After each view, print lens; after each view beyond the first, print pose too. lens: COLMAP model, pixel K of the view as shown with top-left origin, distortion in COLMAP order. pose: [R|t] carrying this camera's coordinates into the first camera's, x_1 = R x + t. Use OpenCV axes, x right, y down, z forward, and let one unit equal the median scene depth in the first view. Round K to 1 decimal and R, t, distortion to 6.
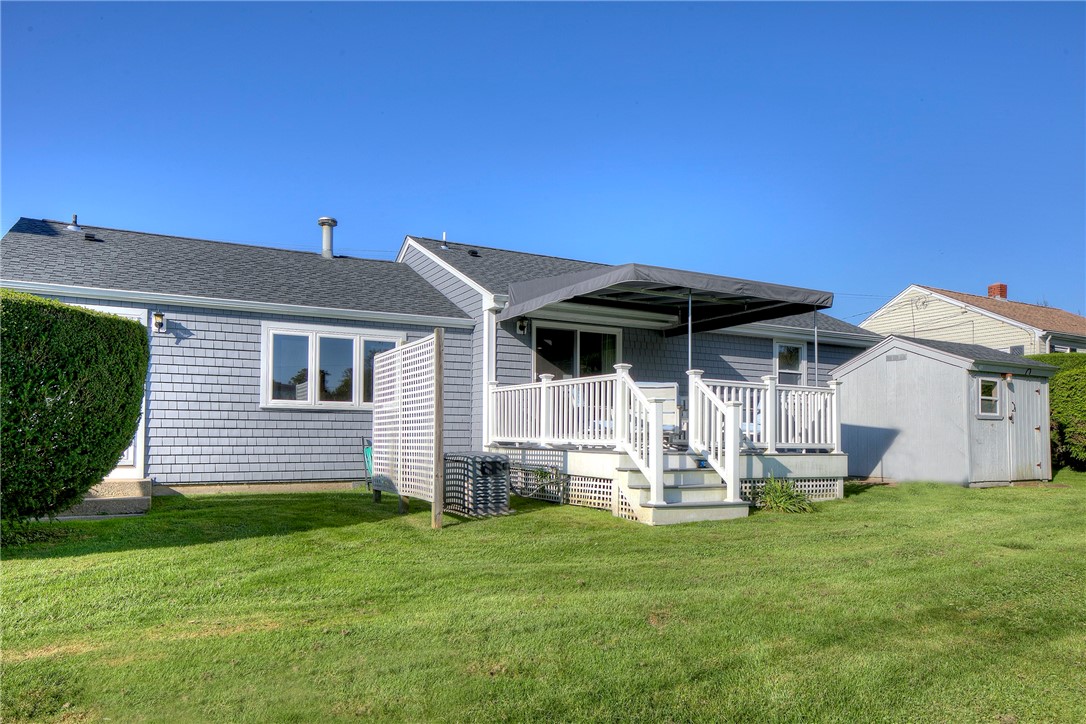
lens RADIAL K [[735.7, 0, 542.8], [0, 735.7, 410.9], [0, 0, 1]] dist [-0.002102, -0.000165]
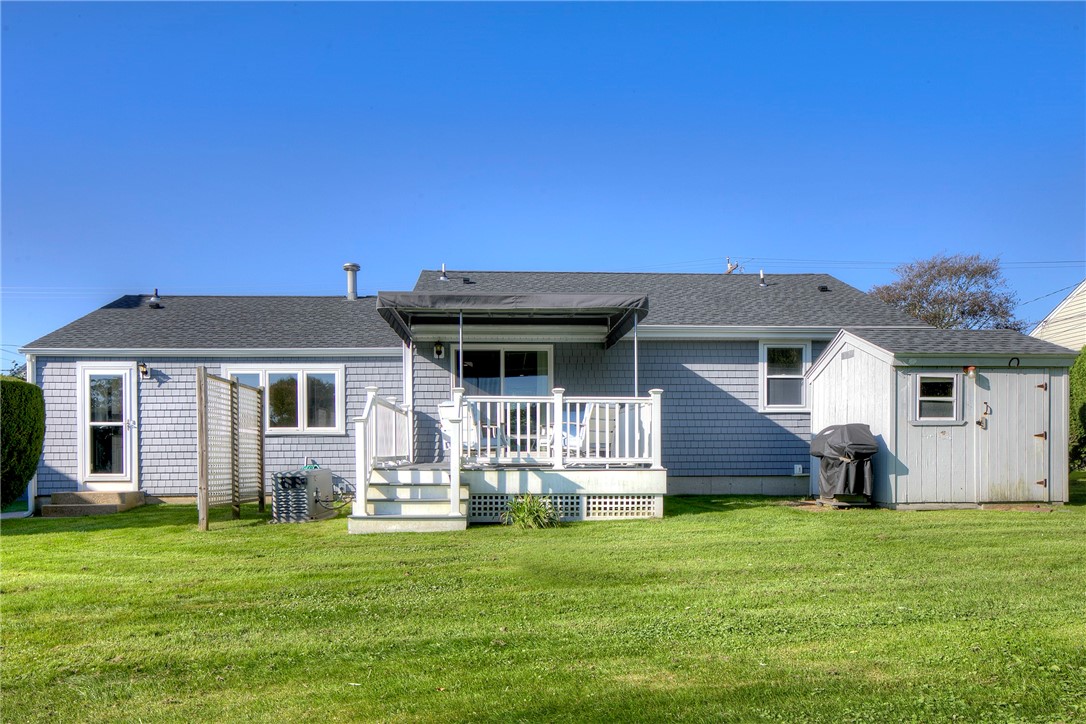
lens RADIAL K [[764.9, 0, 542.8], [0, 764.9, 470.7], [0, 0, 1]] dist [0.002084, -0.000284]
pose [[0.903817, -0.005110, -0.427890, 0.671188], [0.027690, 0.998531, 0.046564, 0.011544], [0.427023, -0.053934, 0.902631, 0.070215]]
